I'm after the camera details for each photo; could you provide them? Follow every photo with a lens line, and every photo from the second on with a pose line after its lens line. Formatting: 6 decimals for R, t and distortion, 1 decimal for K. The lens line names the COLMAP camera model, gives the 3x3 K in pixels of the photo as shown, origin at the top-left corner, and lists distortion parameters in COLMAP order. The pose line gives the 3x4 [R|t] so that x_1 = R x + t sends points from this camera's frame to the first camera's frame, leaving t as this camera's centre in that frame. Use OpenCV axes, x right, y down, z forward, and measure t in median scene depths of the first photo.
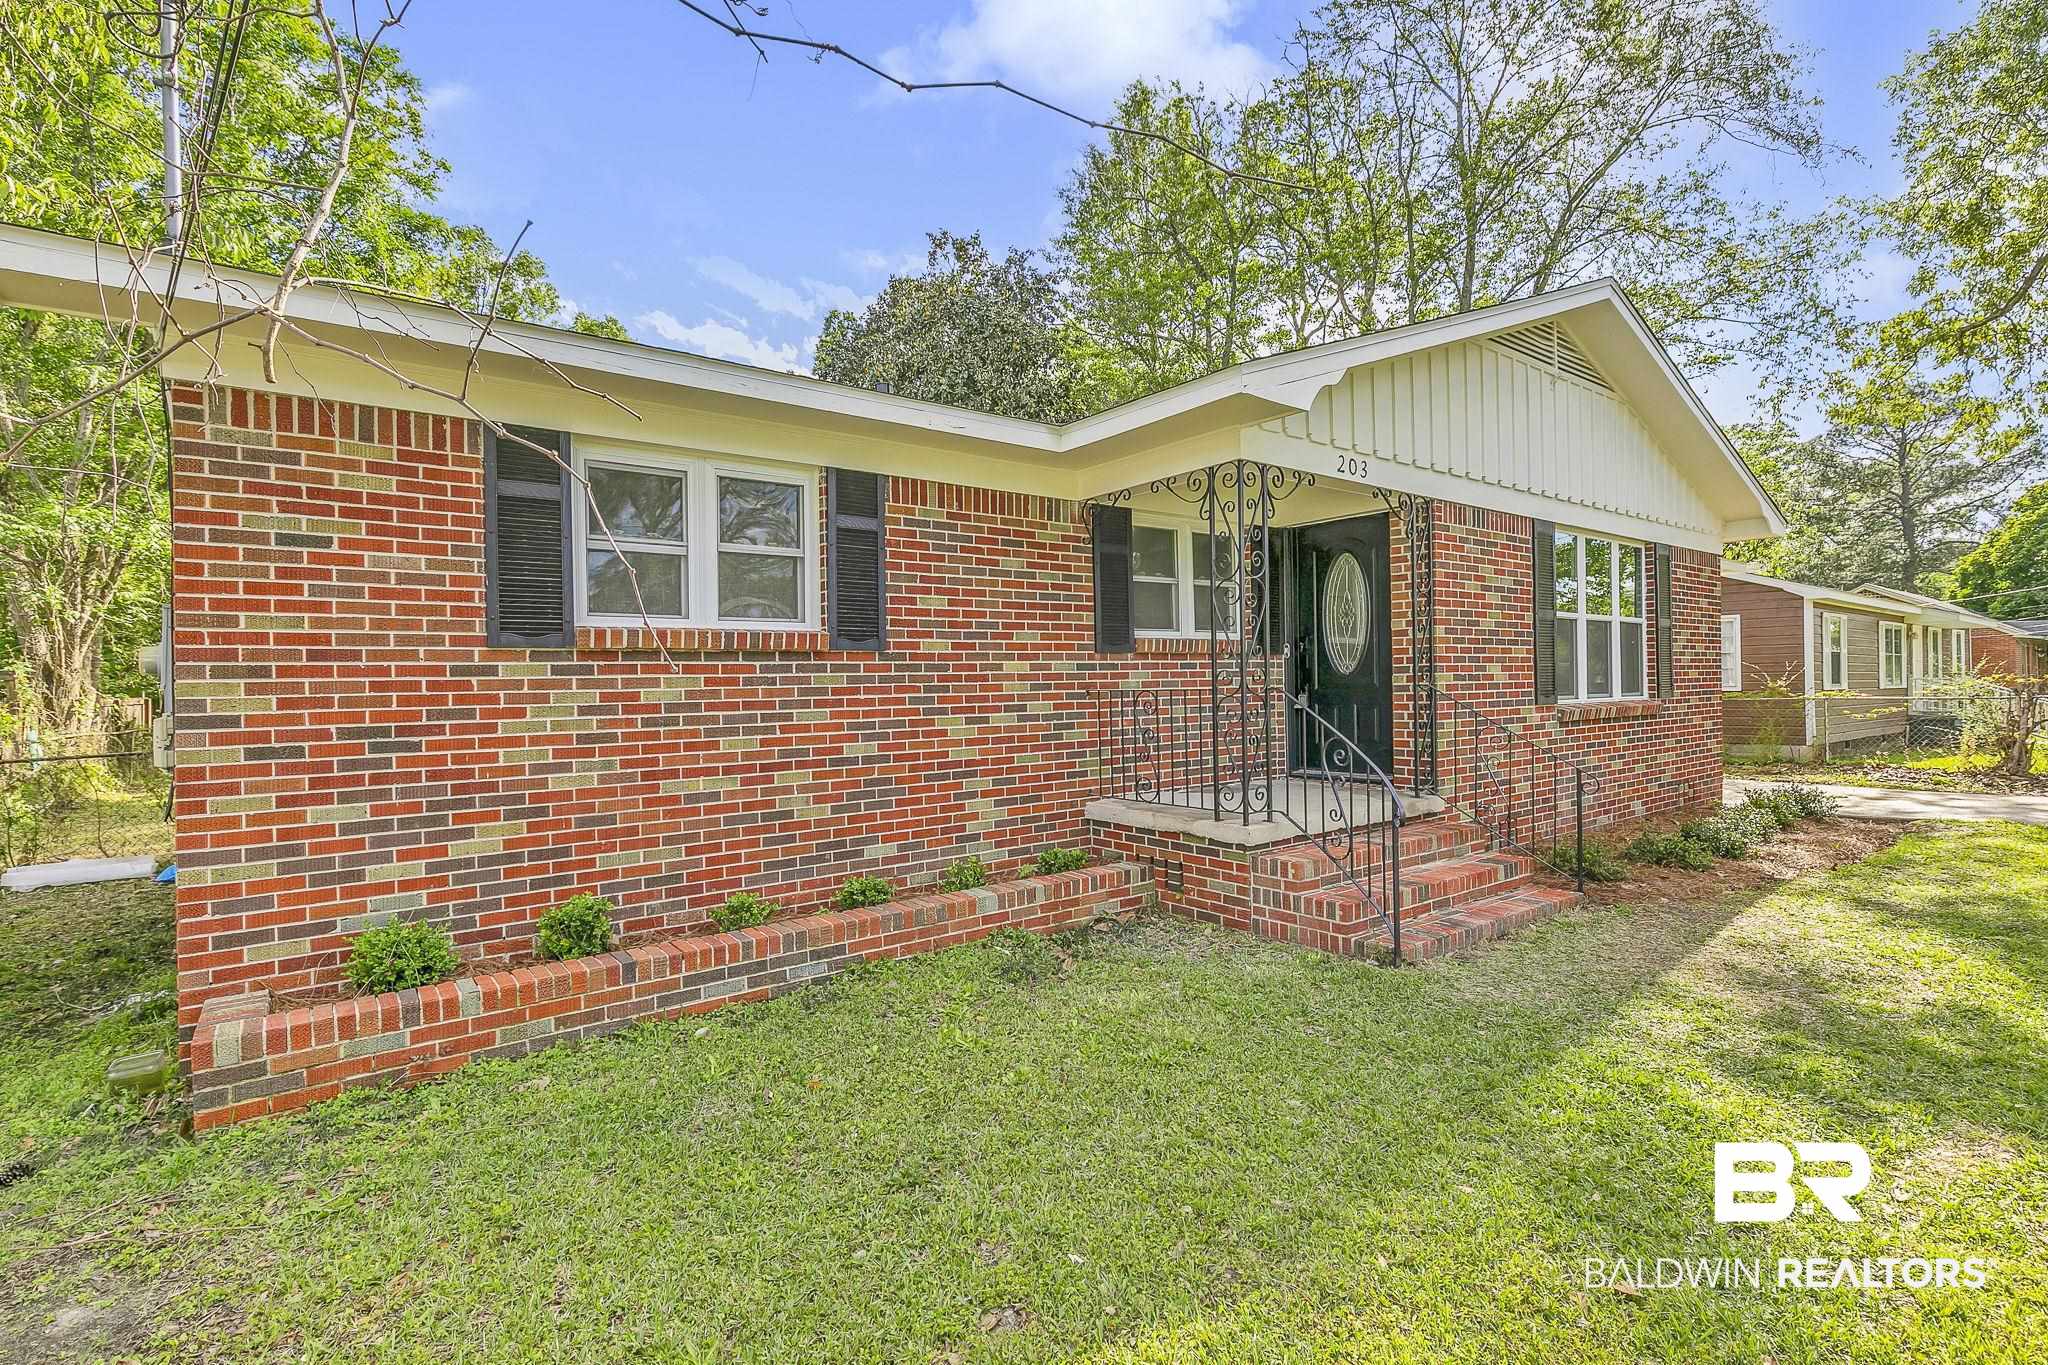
lens RADIAL K [[969.4, 0, 1028.6], [0, 969.4, 687.2], [0, 0, 1]] dist [0.003323, 0.000260]
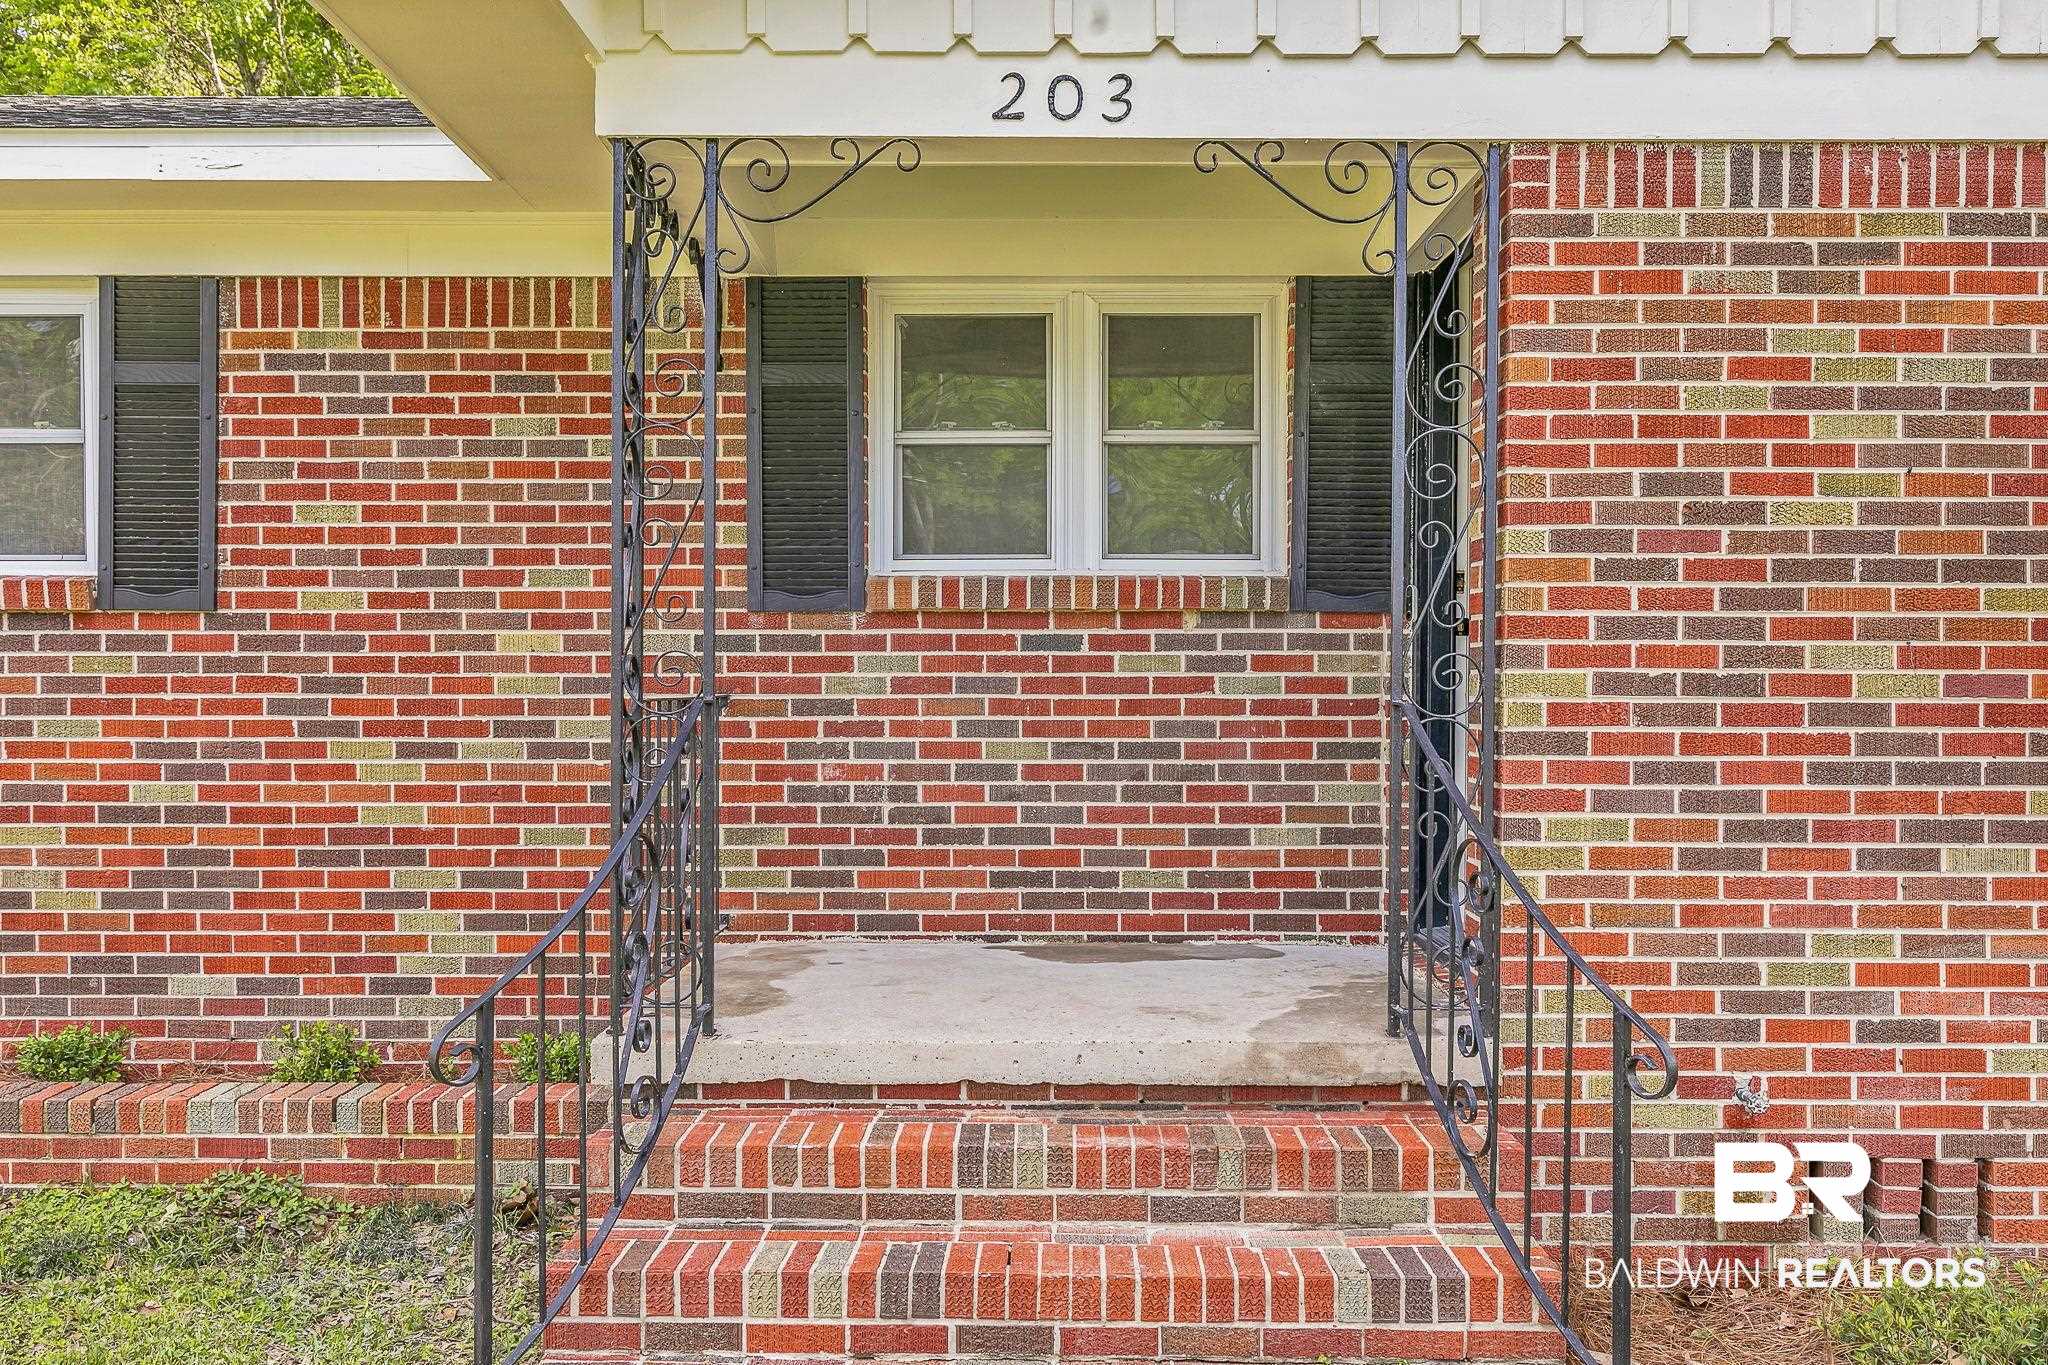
lens RADIAL K [[1616.0, 0, 1024.0], [0, 1616.0, 690.7], [0, 0, 1]] dist [-0.004701, -0.002349]
pose [[0.786273, 0.024893, -0.617378, 0.703249], [-0.017499, 0.999684, 0.018021, -0.016490], [0.617631, -0.003367, 0.786460, 0.549874]]
